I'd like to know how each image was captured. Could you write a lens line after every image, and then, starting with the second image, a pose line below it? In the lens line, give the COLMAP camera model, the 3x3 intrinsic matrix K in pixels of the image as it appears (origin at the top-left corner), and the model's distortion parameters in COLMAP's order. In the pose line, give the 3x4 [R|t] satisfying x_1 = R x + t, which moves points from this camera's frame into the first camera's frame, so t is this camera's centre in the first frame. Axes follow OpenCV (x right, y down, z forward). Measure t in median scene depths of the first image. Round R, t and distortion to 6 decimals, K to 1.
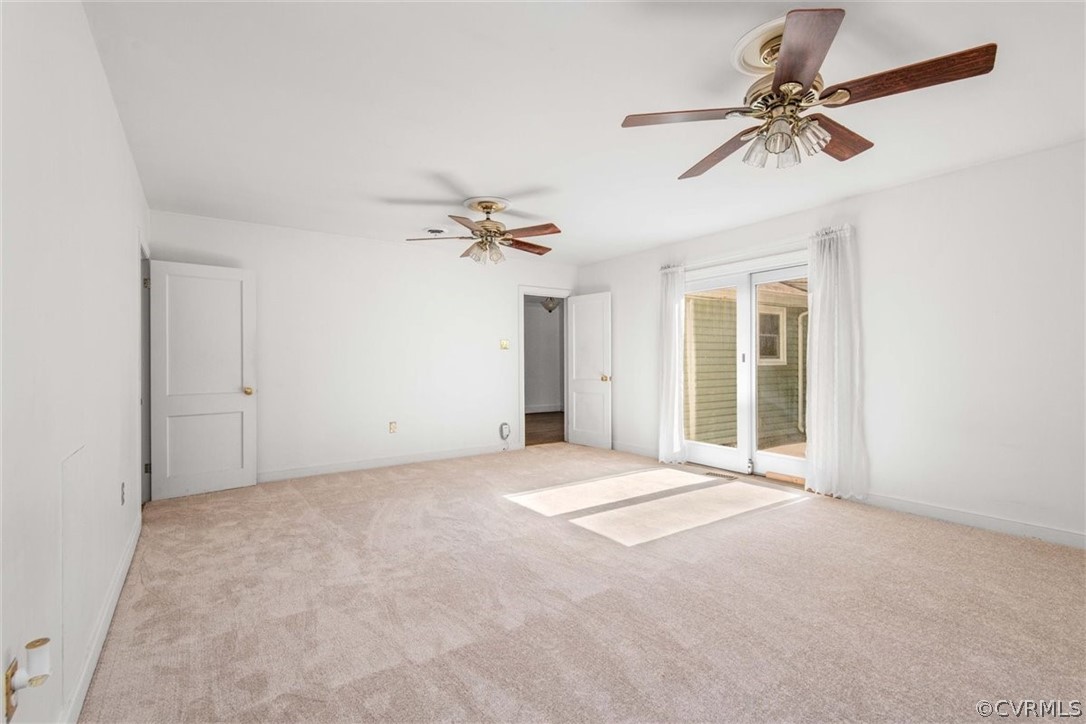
lens RADIAL K [[496.9, 0, 540.9], [0, 496.9, 359.2], [0, 0, 1]] dist [0.038214, -0.026358]
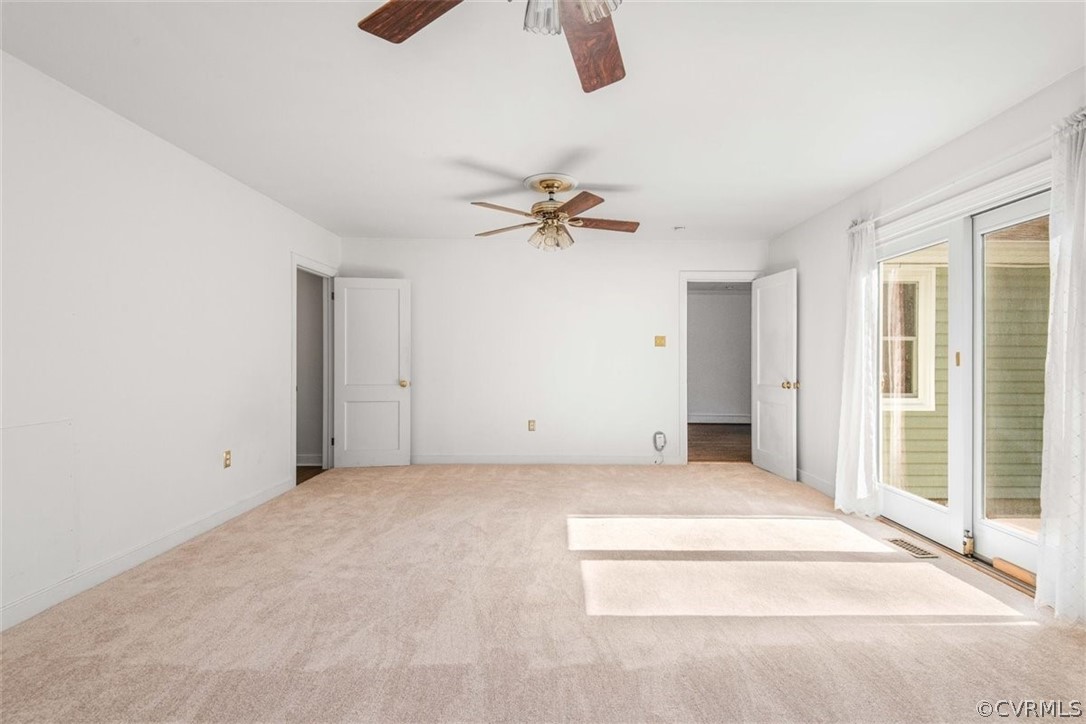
lens RADIAL K [[496.9, 0, 540.9], [0, 496.9, 359.2], [0, 0, 1]] dist [0.038214, -0.026358]
pose [[0.828420, 0.008186, -0.560047, 0.336319], [-0.006888, 0.999966, 0.004427, -0.001300], [0.560065, 0.000191, 0.828449, 0.227861]]
